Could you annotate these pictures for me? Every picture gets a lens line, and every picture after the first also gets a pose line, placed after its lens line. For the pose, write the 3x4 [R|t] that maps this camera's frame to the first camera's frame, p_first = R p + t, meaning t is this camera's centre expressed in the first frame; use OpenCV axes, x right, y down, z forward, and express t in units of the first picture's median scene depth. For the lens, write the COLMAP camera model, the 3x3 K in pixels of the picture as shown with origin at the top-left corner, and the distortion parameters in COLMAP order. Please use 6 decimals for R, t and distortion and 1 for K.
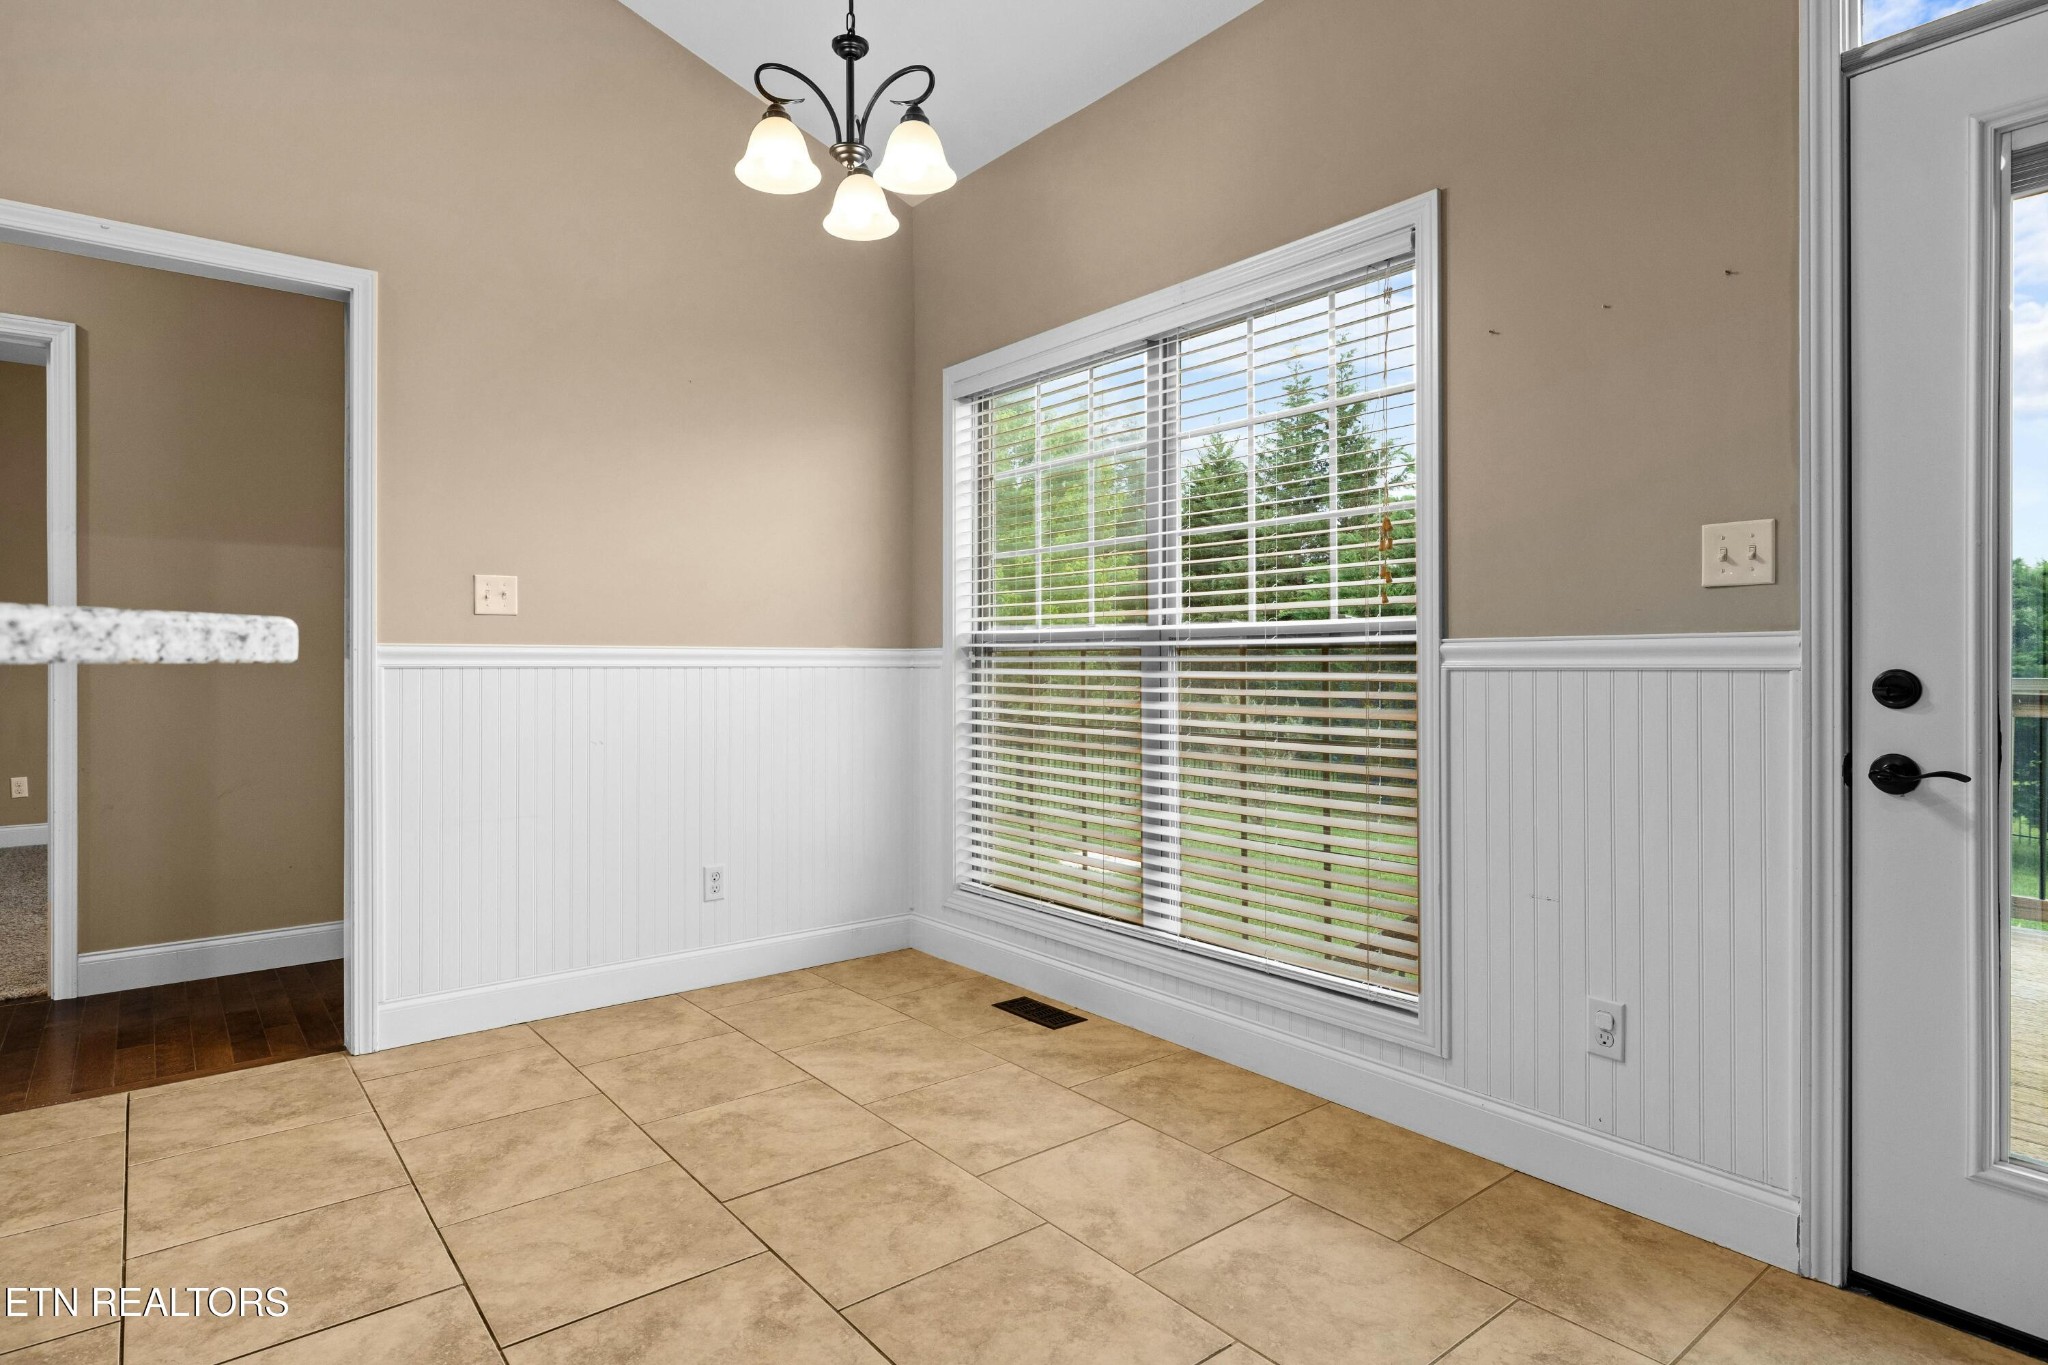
lens RADIAL K [[1093.4, 0, 1018.7], [0, 1093.4, 664.1], [0, 0, 1]] dist [-0.001140, 0.000449]
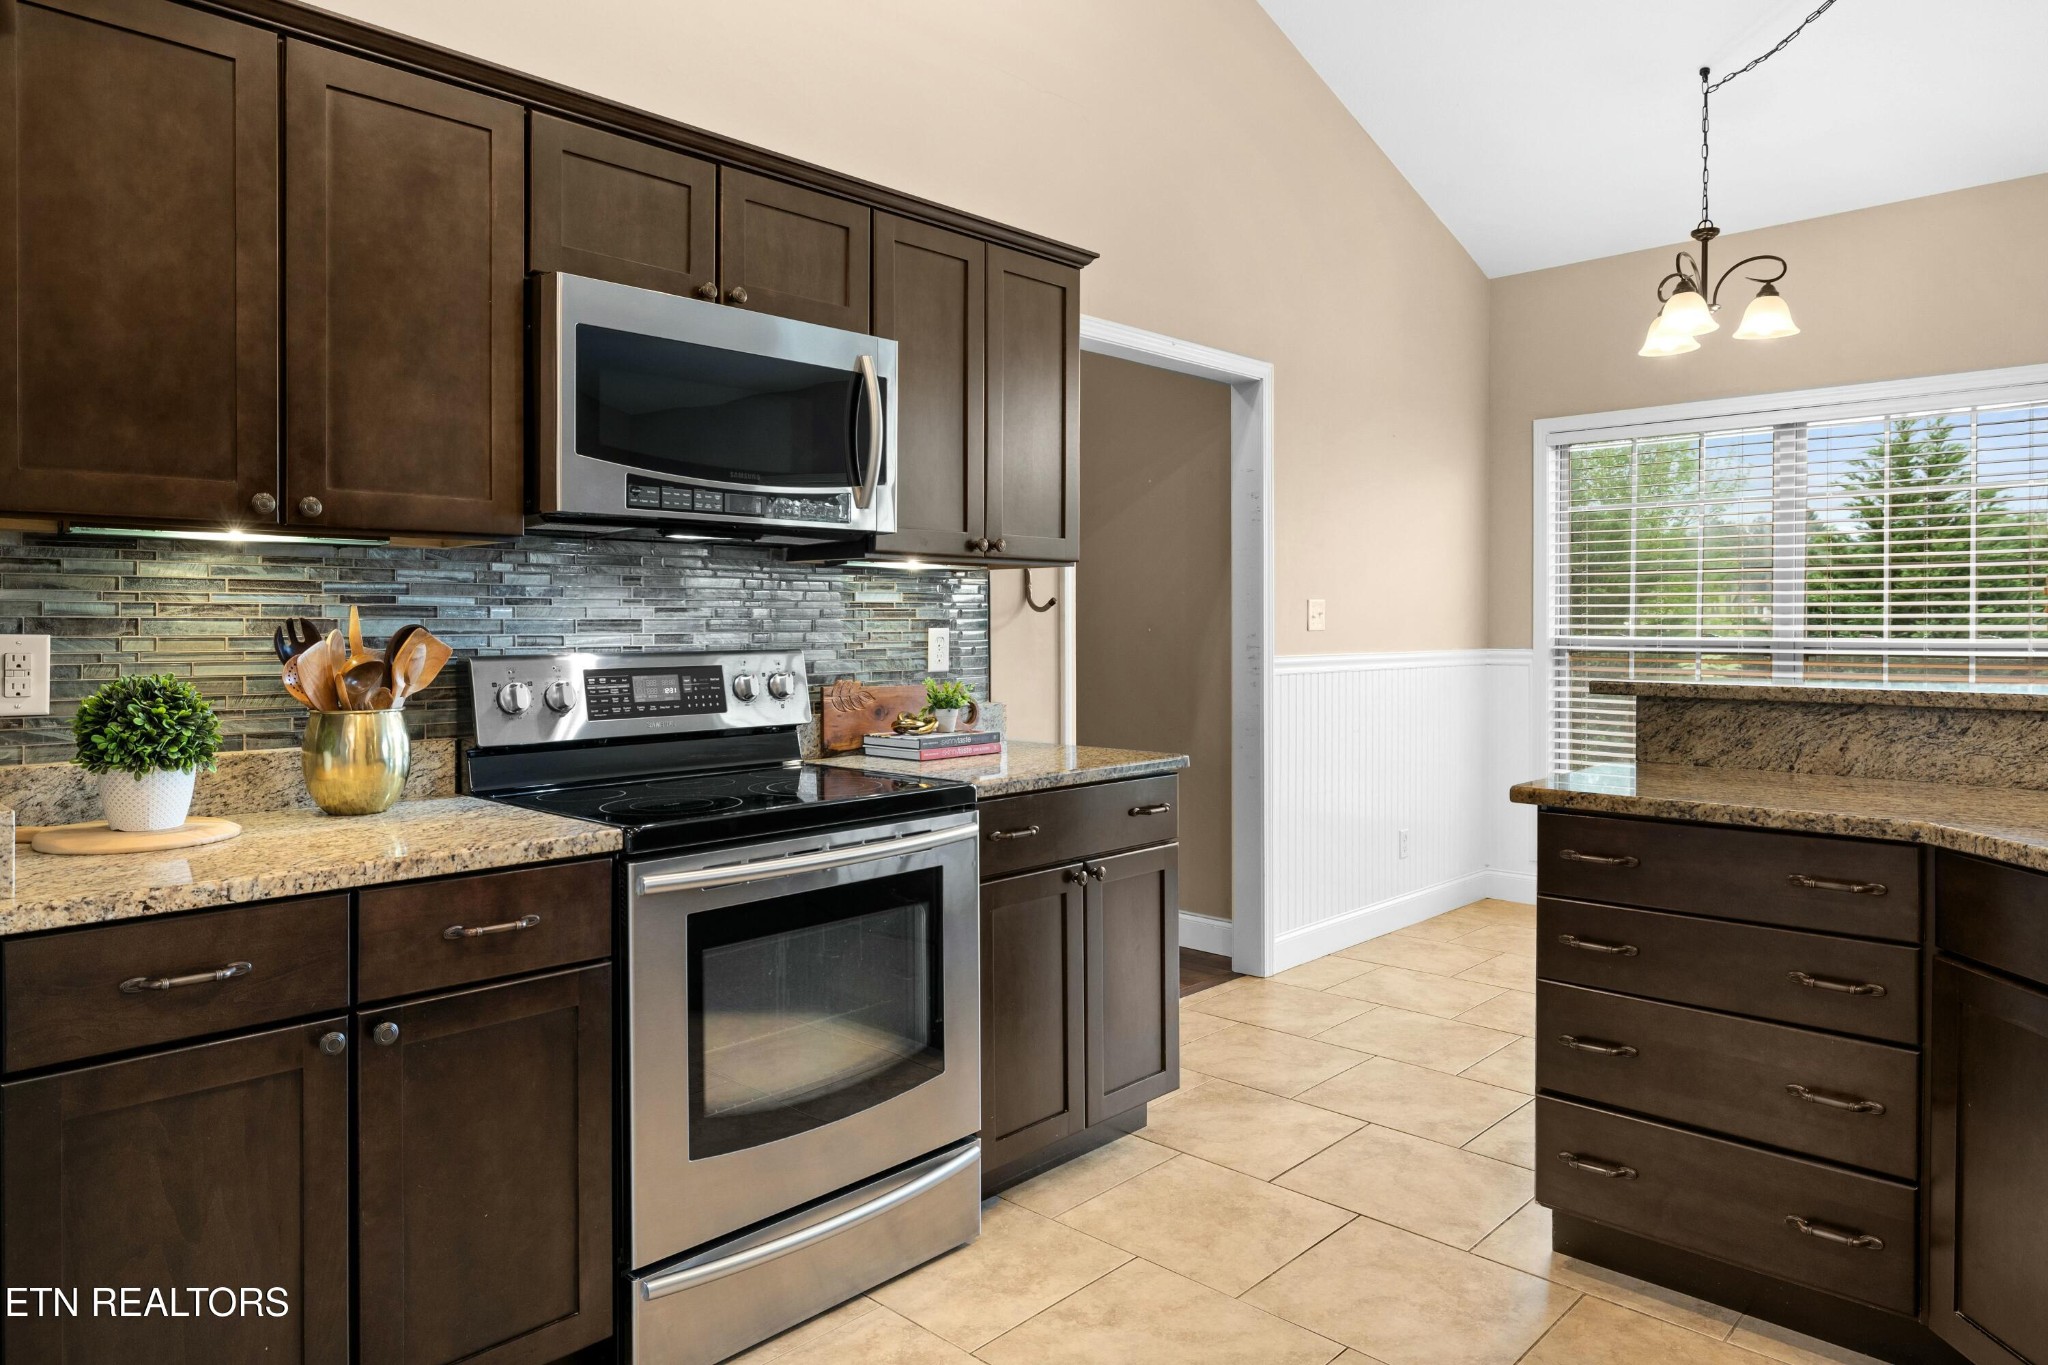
lens RADIAL K [[1294.2, 0, 1030.7], [0, 1294.2, 635.9], [0, 0, 1]] dist [0.000026, 0.000448]
pose [[0.989881, -0.000238, 0.141901, -1.161522], [-0.000574, 0.999984, 0.005679, -0.053689], [-0.141900, -0.005703, 0.989865, -0.487372]]
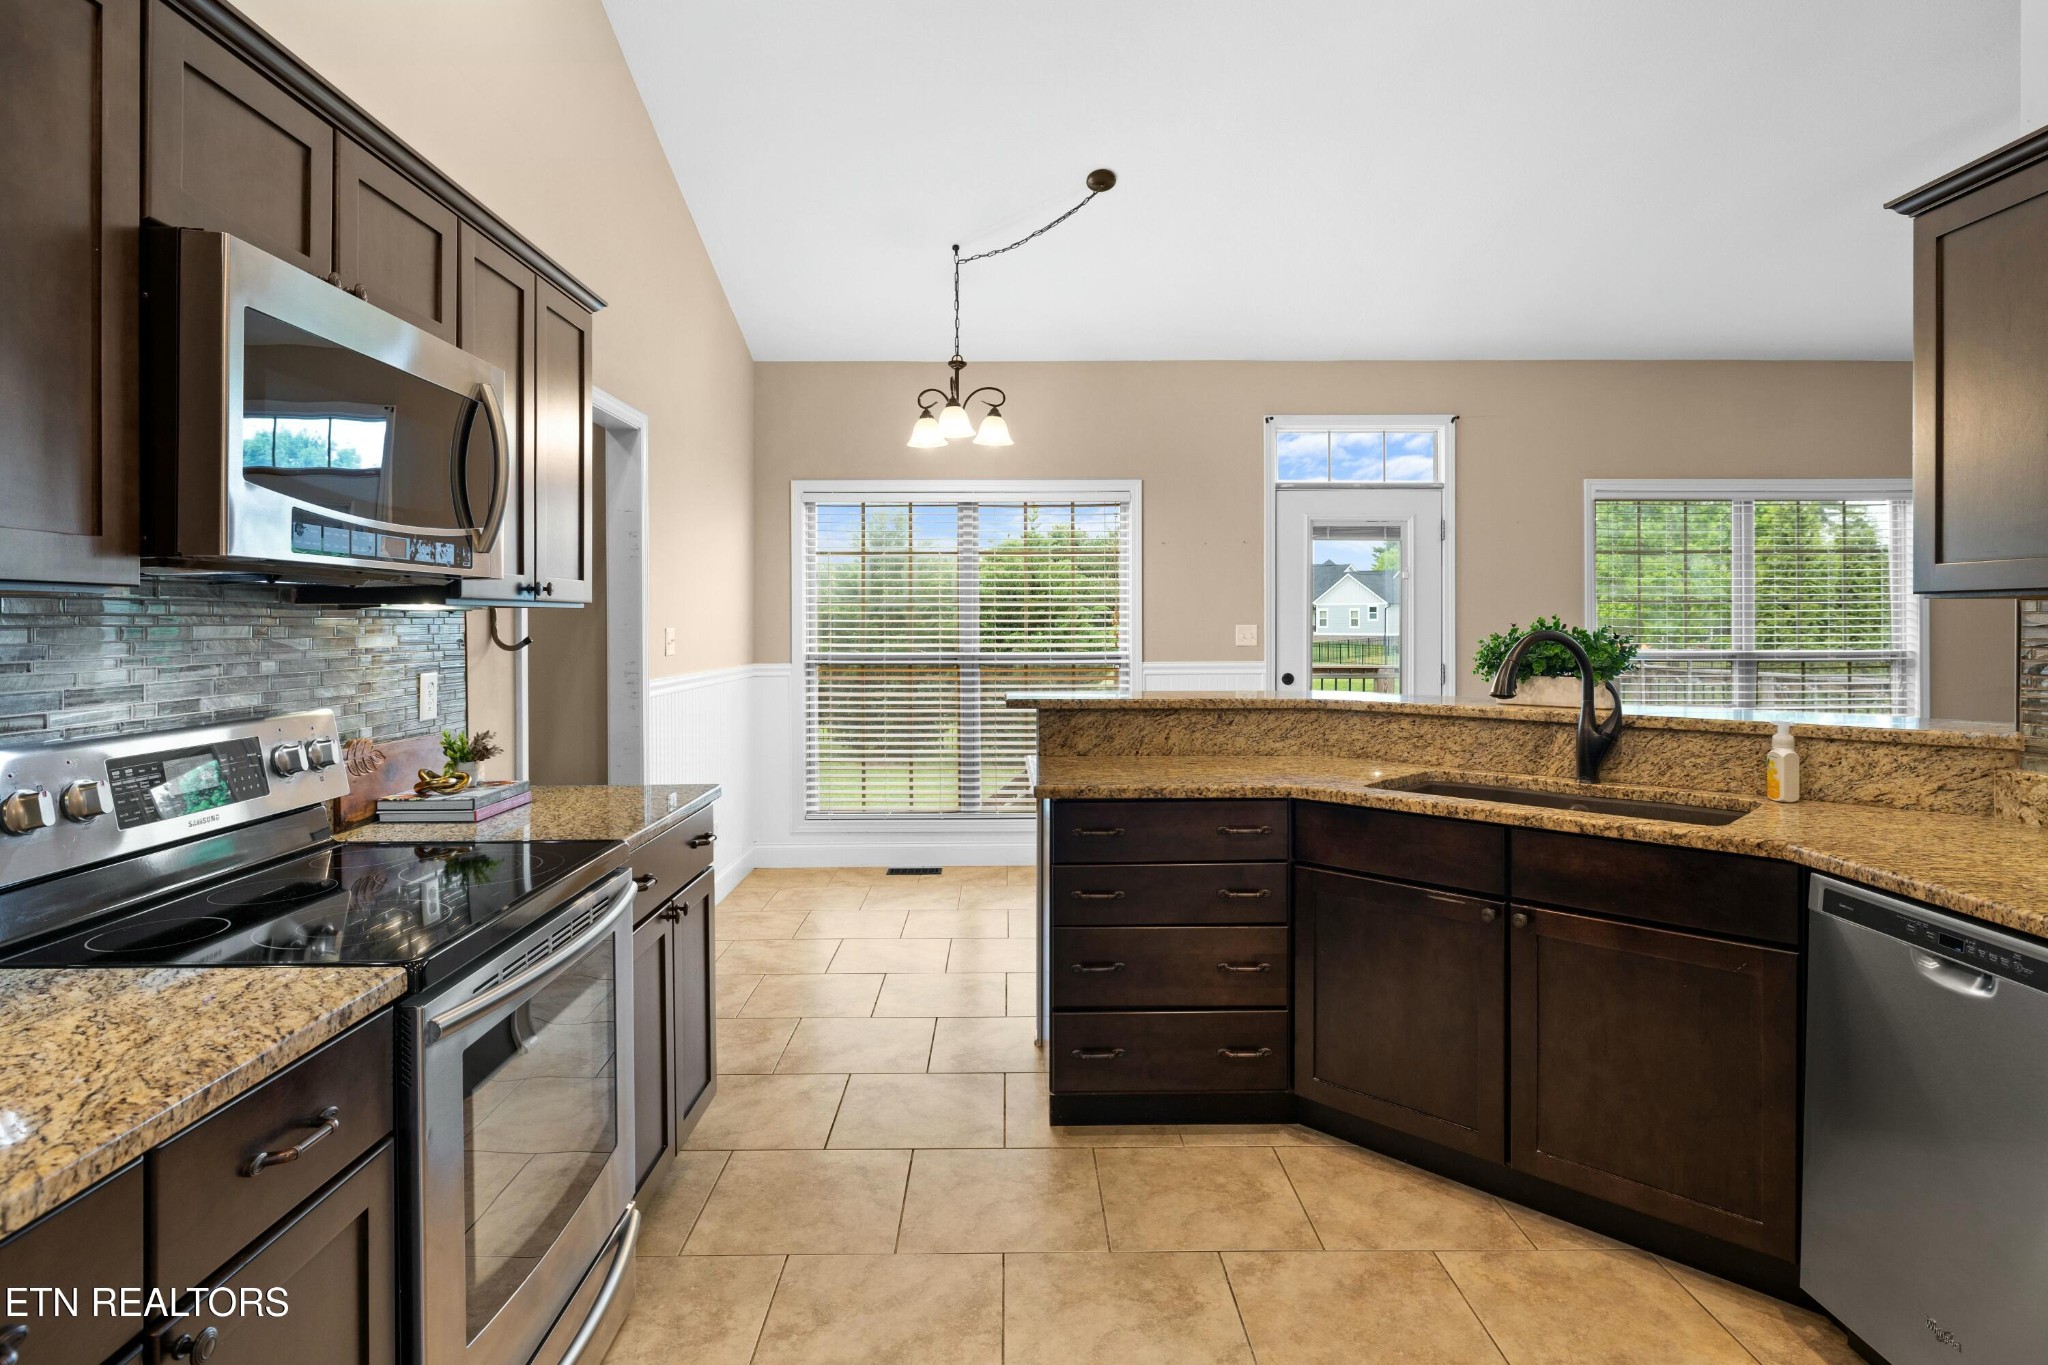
lens RADIAL K [[1084.0, 0, 1025.5], [0, 1084.0, 630.0], [0, 0, 1]] dist [-0.001464, 0.000198]
pose [[0.609533, -0.004794, 0.792746, -1.499983], [0.004168, 0.999987, 0.002842, -0.091470], [-0.792750, 0.001572, 0.609545, -0.250343]]
